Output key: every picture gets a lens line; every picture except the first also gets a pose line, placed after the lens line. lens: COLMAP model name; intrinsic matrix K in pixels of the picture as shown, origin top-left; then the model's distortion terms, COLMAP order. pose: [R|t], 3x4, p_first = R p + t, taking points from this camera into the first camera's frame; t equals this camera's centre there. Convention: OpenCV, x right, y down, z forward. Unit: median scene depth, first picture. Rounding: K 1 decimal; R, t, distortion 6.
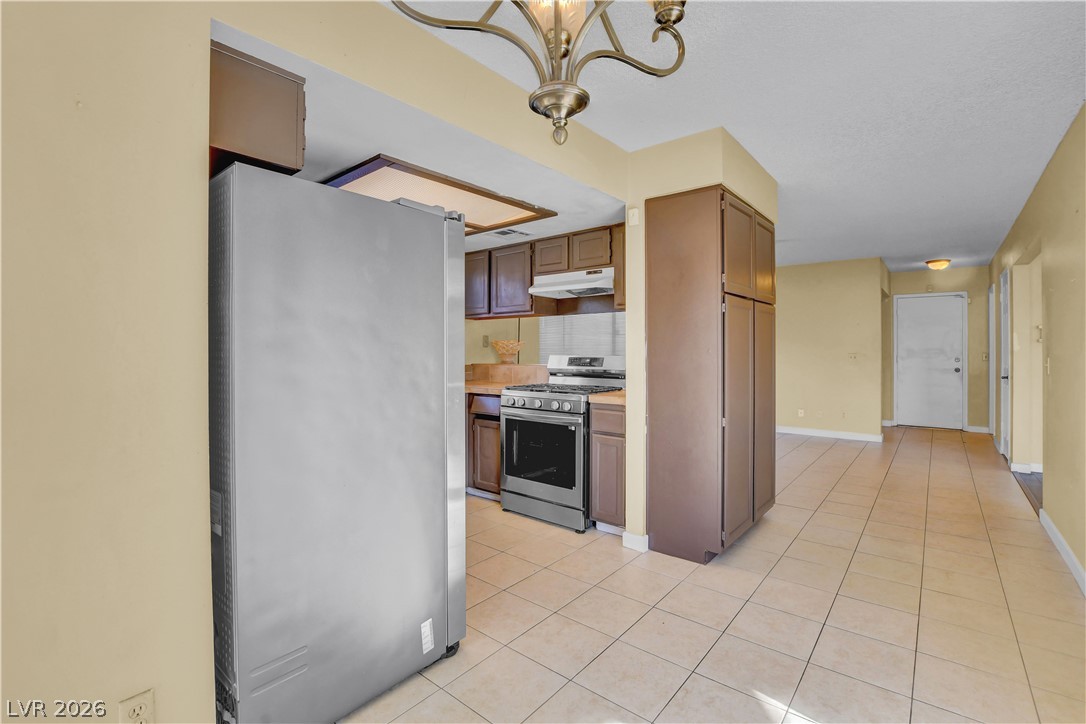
lens RADIAL K [[483.1, 0, 544.3], [0, 483.1, 350.0], [0, 0, 1]] dist [-0.033737, -0.000295]
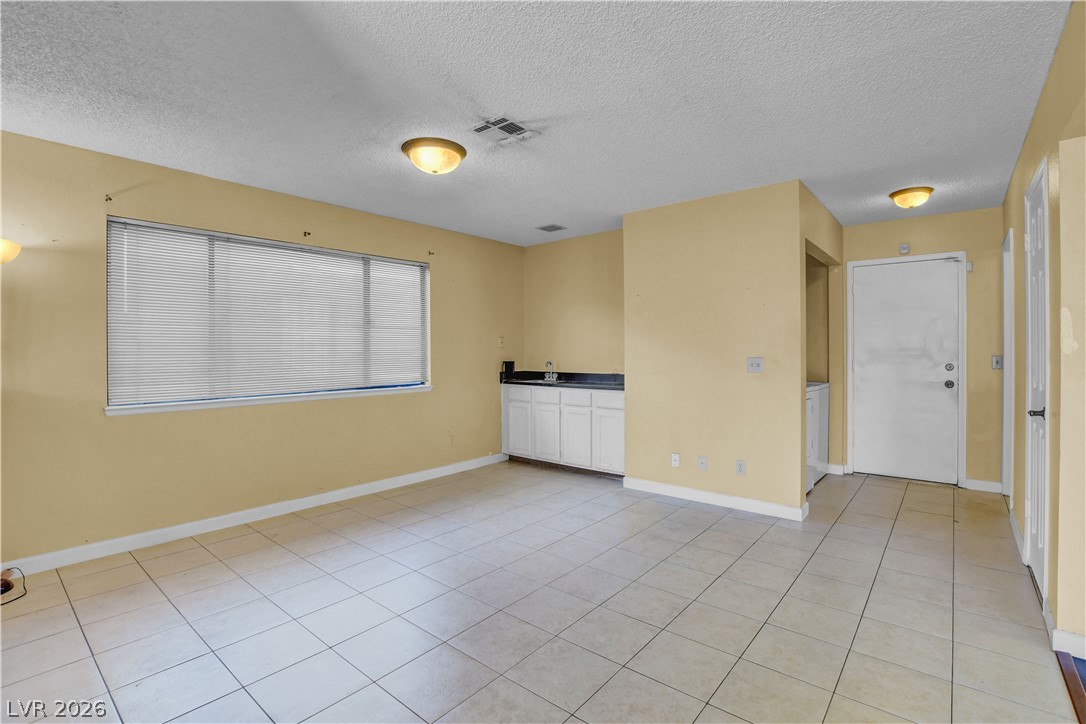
lens RADIAL K [[500.9, 0, 545.4], [0, 500.9, 356.4], [0, 0, 1]] dist [-0.032673, 0.000324]
pose [[0.999982, -0.004916, 0.003566, 0.445843], [0.004881, 0.999941, 0.009680, -0.001064], [-0.003614, -0.009662, 0.999947, 0.467116]]
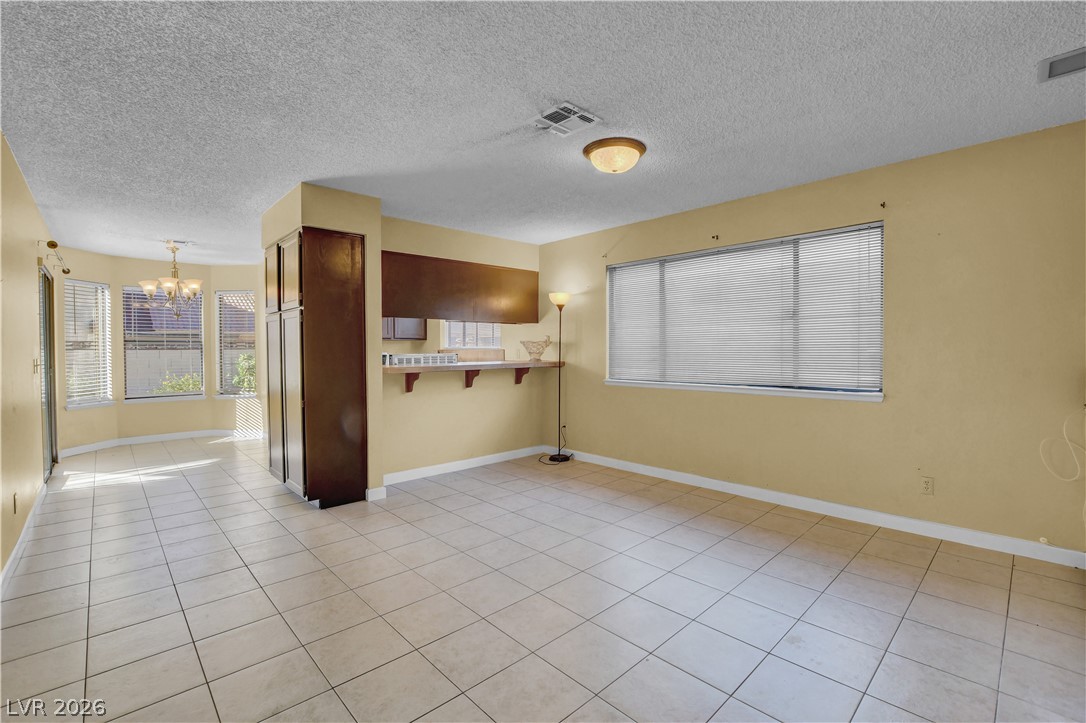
lens RADIAL K [[476.2, 0, 543.0], [0, 476.2, 361.5], [0, 0, 1]] dist [-0.029959, 0.000076]
pose [[-0.116563, 0.024263, -0.992887, 0.841696], [0.000251, 0.999702, 0.024400, 0.002575], [0.993183, 0.002595, -0.116534, 0.963529]]
